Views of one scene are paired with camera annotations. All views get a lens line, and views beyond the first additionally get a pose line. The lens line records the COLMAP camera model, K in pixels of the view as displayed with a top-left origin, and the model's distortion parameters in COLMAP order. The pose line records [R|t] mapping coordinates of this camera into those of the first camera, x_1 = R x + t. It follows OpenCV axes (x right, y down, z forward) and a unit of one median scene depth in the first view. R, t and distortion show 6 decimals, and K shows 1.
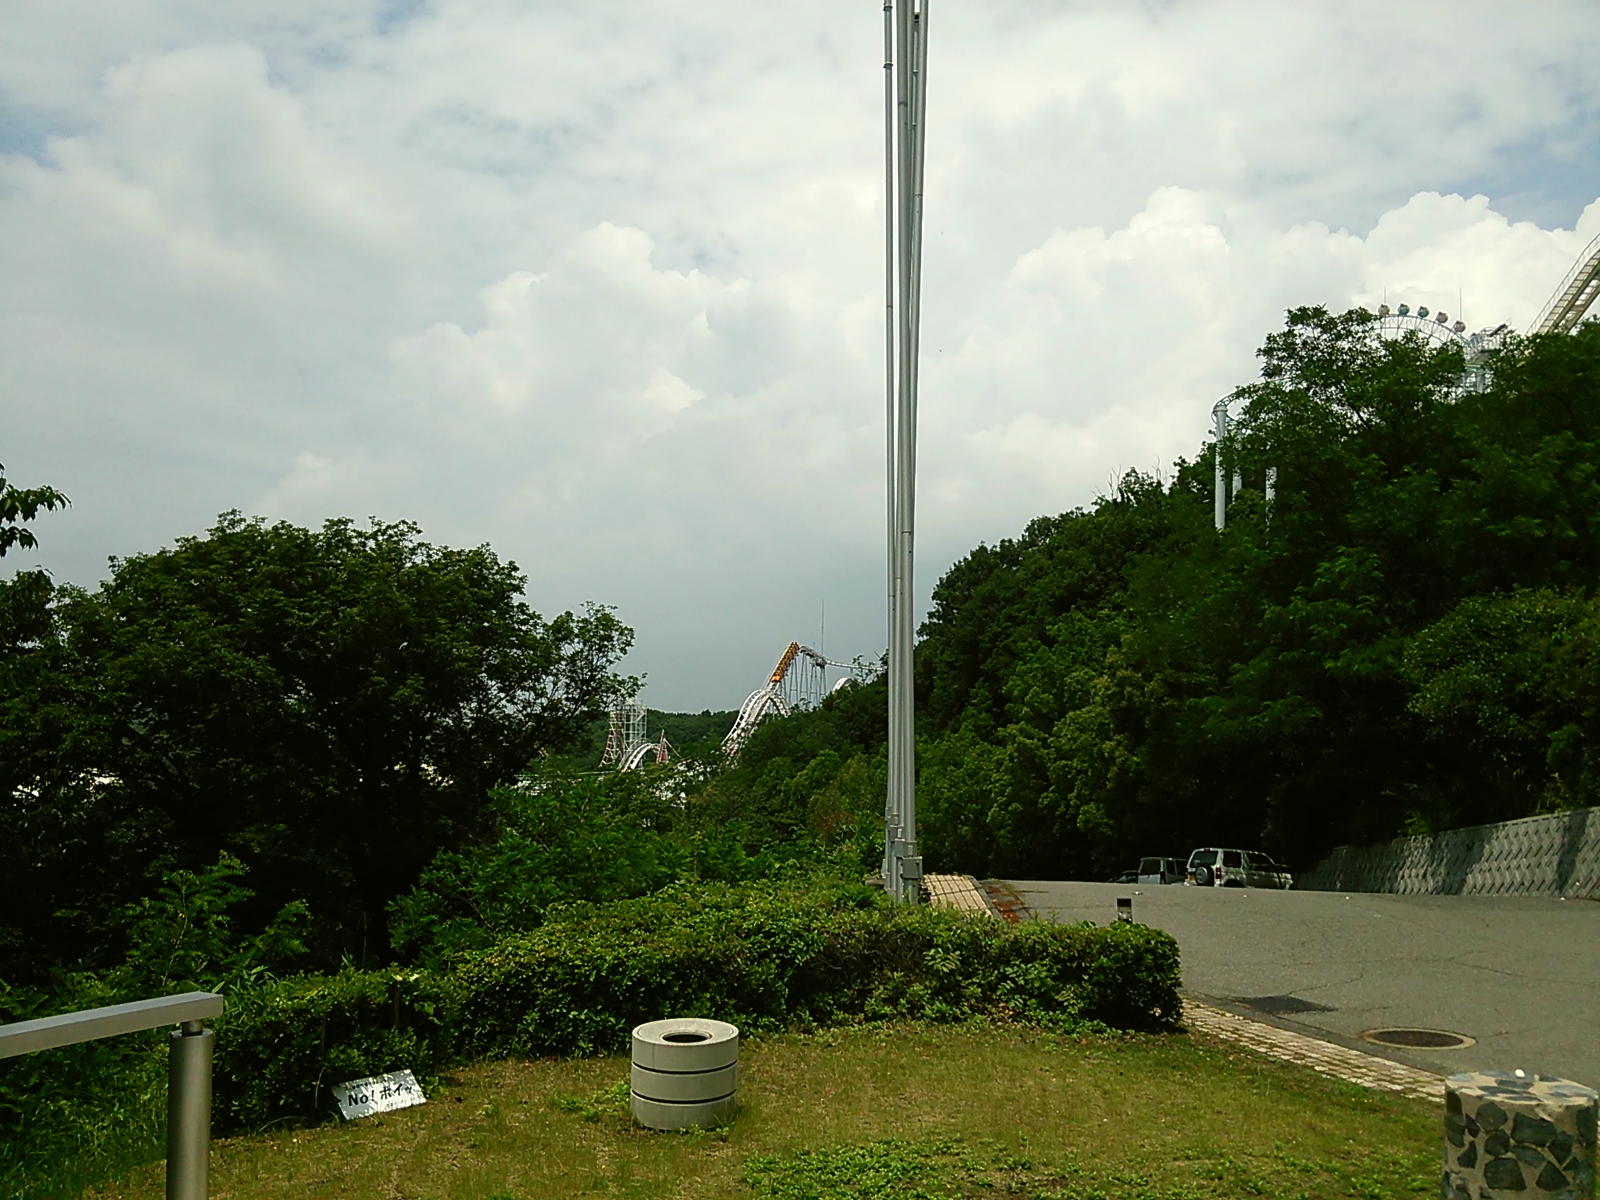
lens RADIAL K [[1399.0, 0, 802.9], [0, 1399.0, 623.6], [0, 0, 1]] dist [0.204987, -0.431138]
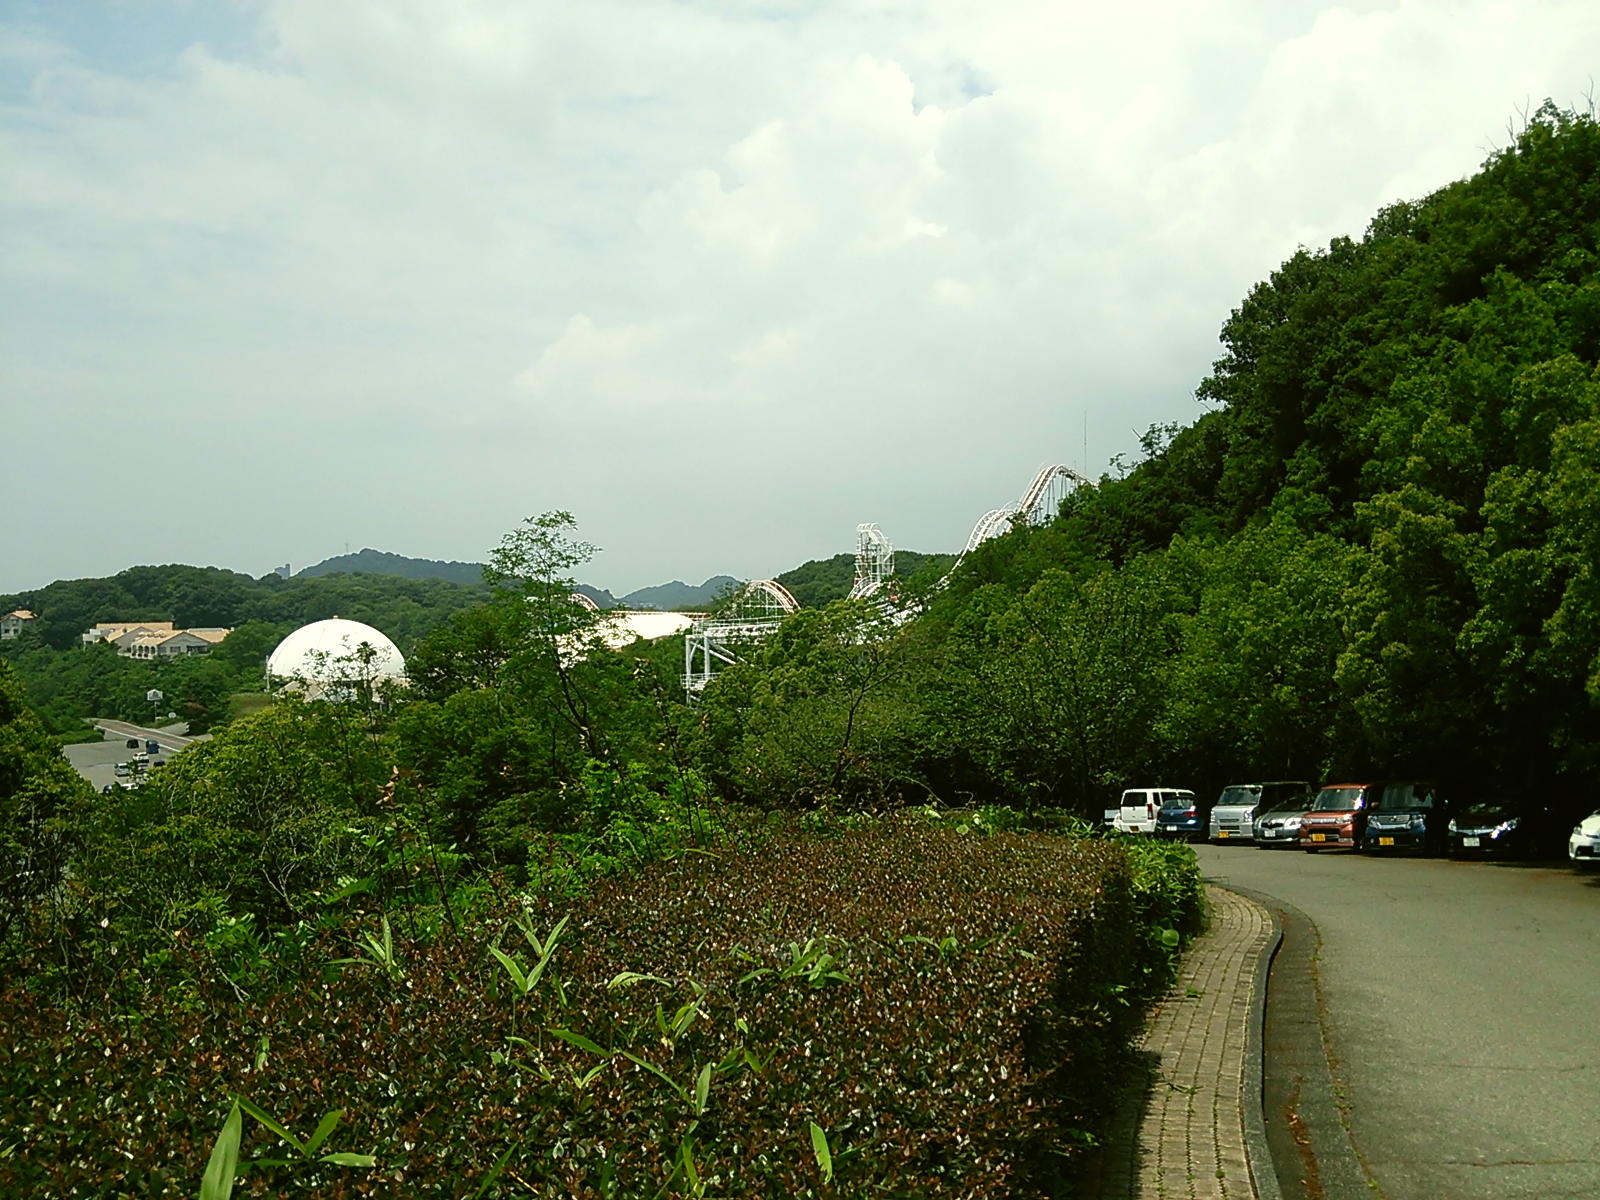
lens RADIAL K [[1399.0, 0, 802.9], [0, 1399.0, 623.6], [0, 0, 1]] dist [0.204987, -0.431138]
pose [[0.980562, -0.024130, -0.194721, 0.035587], [0.045216, 0.993488, 0.104581, 0.048407], [0.190930, -0.111352, 0.975267, 0.388497]]
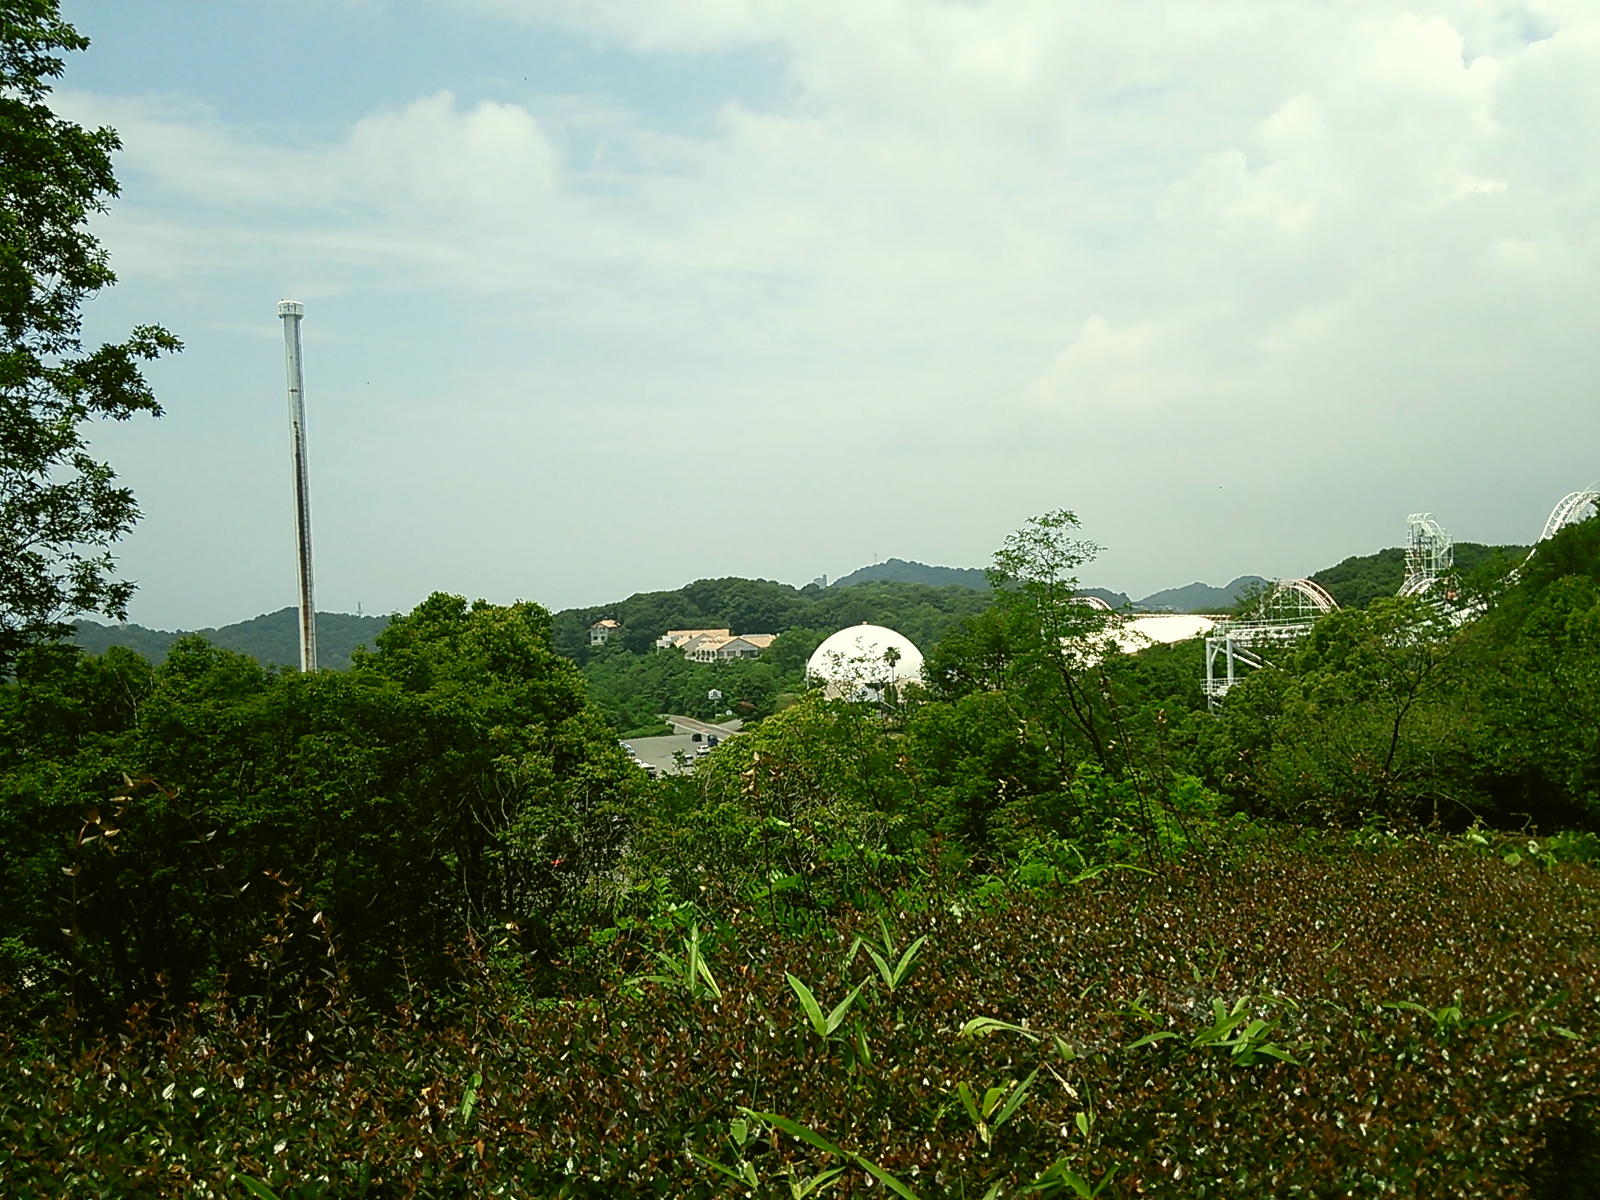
lens RADIAL K [[1399.0, 0, 802.9], [0, 1399.0, 623.6], [0, 0, 1]] dist [0.204987, -0.431138]
pose [[0.848024, -0.033667, -0.528887, 0.038901], [0.087710, 0.993133, 0.077417, 0.058031], [0.522648, -0.112041, 0.845154, 0.428498]]
